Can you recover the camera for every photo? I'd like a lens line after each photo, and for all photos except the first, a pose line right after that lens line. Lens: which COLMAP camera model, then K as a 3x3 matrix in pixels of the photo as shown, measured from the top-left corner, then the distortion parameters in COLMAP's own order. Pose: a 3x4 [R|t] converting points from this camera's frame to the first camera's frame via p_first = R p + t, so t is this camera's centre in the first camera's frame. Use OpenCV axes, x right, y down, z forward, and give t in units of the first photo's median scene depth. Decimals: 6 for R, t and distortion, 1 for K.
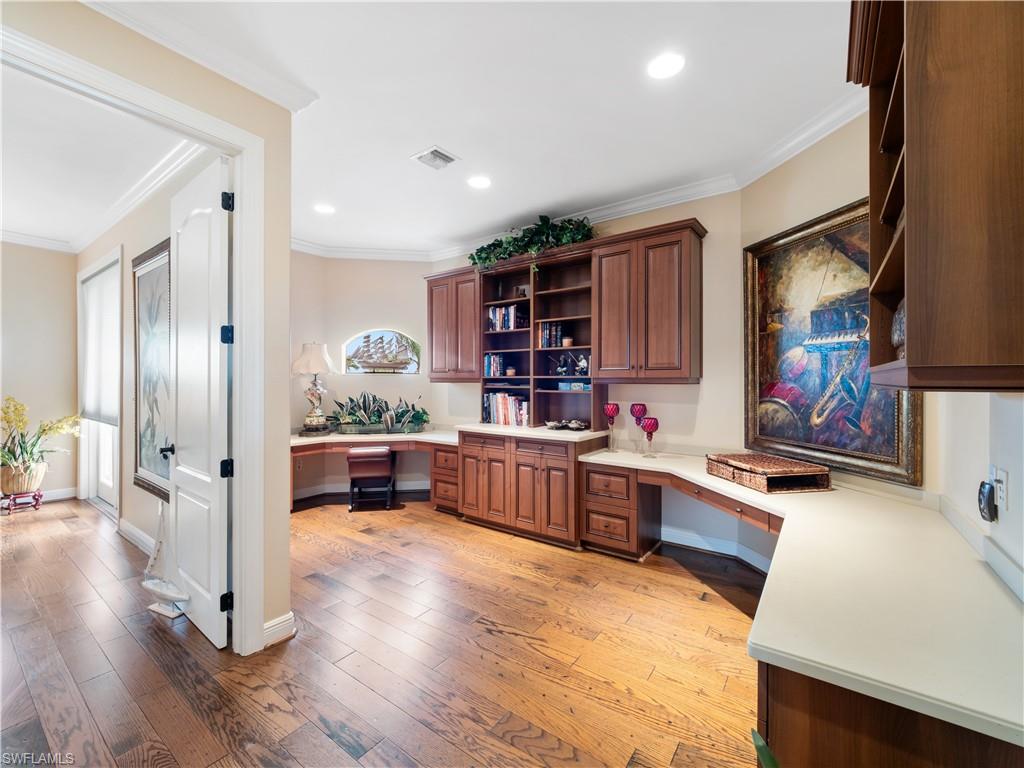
lens RADIAL K [[436.6, 0, 516.3], [0, 436.6, 378.1], [0, 0, 1]] dist [0.001269, 0.000134]
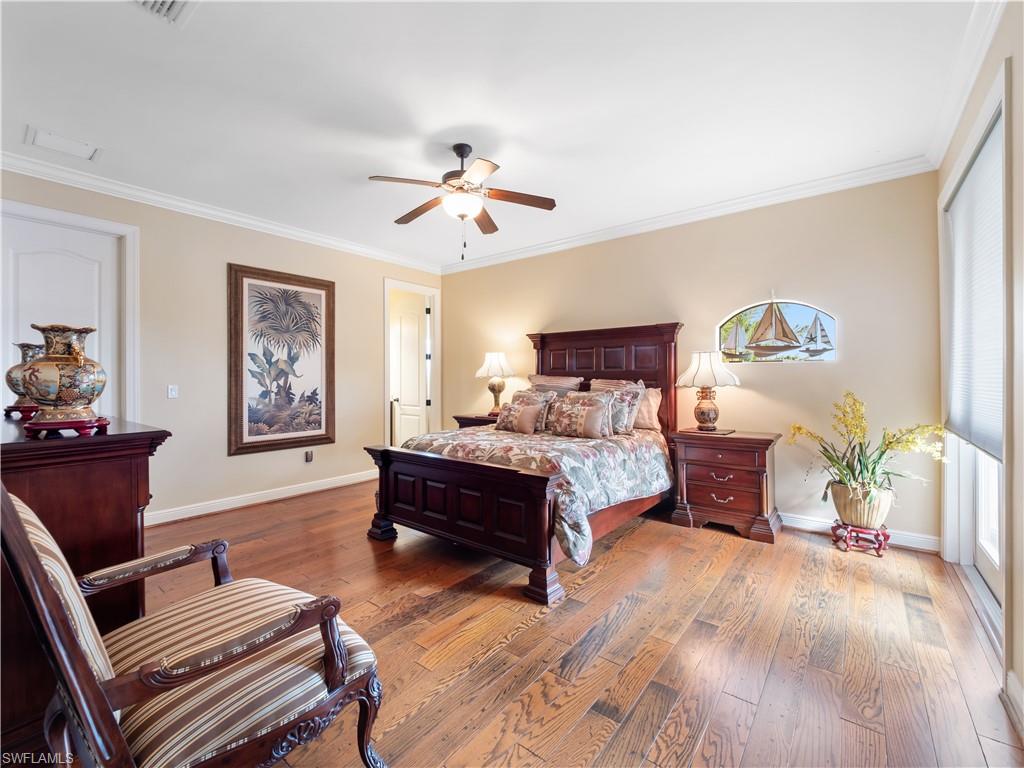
lens RADIAL K [[436.6, 0, 514.2], [0, 436.6, 386.6], [0, 0, 1]] dist [0.001269, 0.000134]
pose [[-0.041781, 0.006977, -0.999102, -0.380987], [0.008845, 0.999939, 0.006613, 0.021948], [0.999088, -0.008561, -0.041840, 0.451992]]
